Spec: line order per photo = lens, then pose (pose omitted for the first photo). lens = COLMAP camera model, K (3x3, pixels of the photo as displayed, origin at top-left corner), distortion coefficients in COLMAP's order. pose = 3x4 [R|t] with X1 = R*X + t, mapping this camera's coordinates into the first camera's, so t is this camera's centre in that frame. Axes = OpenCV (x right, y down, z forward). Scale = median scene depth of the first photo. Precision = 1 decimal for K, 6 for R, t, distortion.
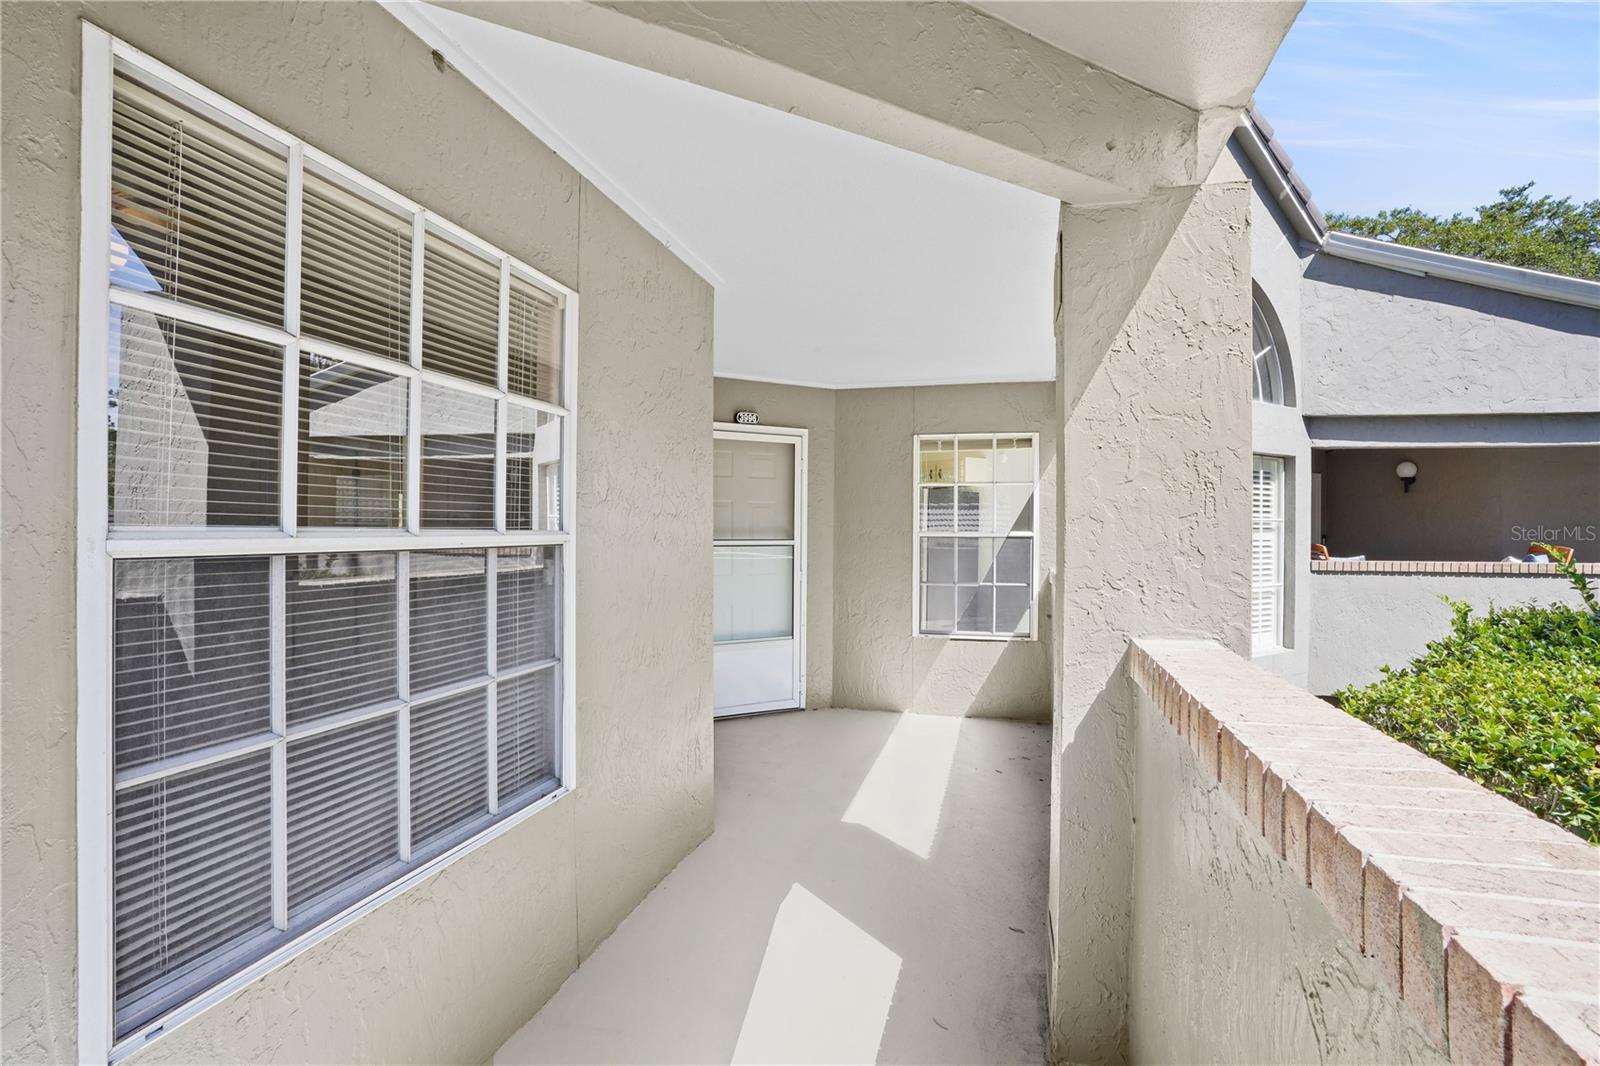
lens RADIAL K [[785.6, 0, 800.0], [0, 785.6, 533.0], [0, 0, 1]] dist [-0.088066, 0.044160]
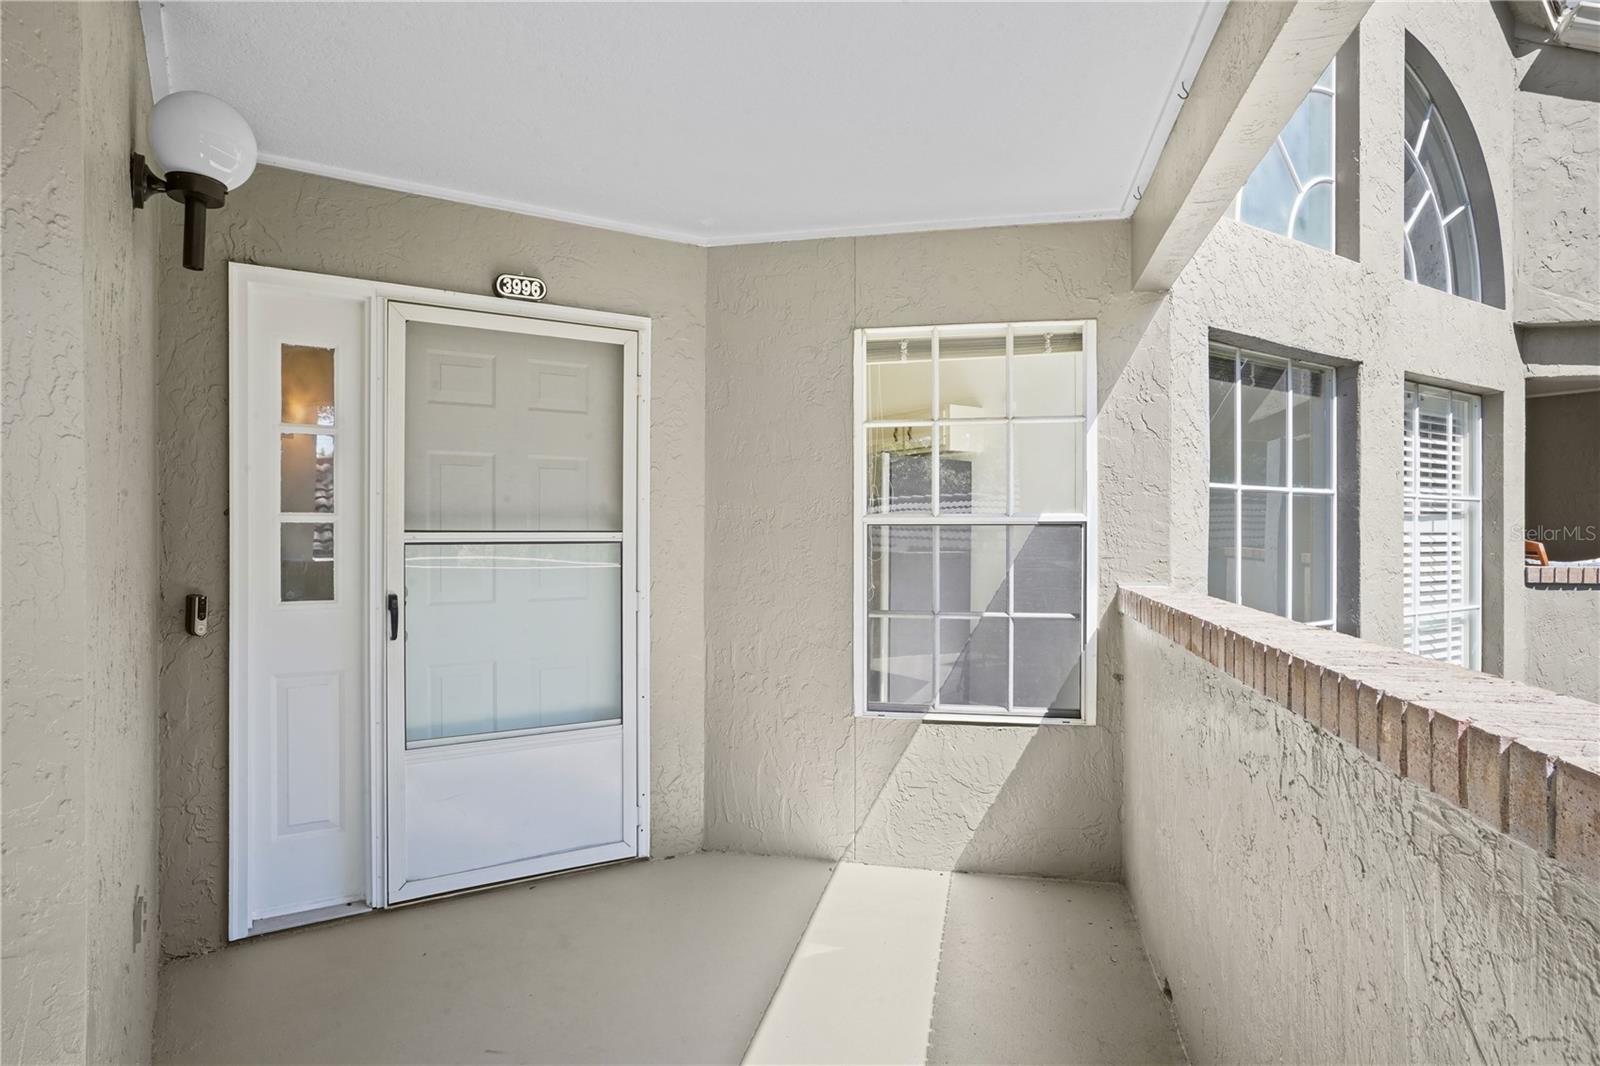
lens RADIAL K [[922.1, 0, 794.7], [0, 922.1, 536.4], [0, 0, 1]] dist [-0.064114, 0.070477]
pose [[0.998579, -0.004589, 0.053097, 0.071664], [0.004595, 0.999989, 0.000010, 0.012112], [-0.053096, 0.000234, 0.998589, 0.388176]]
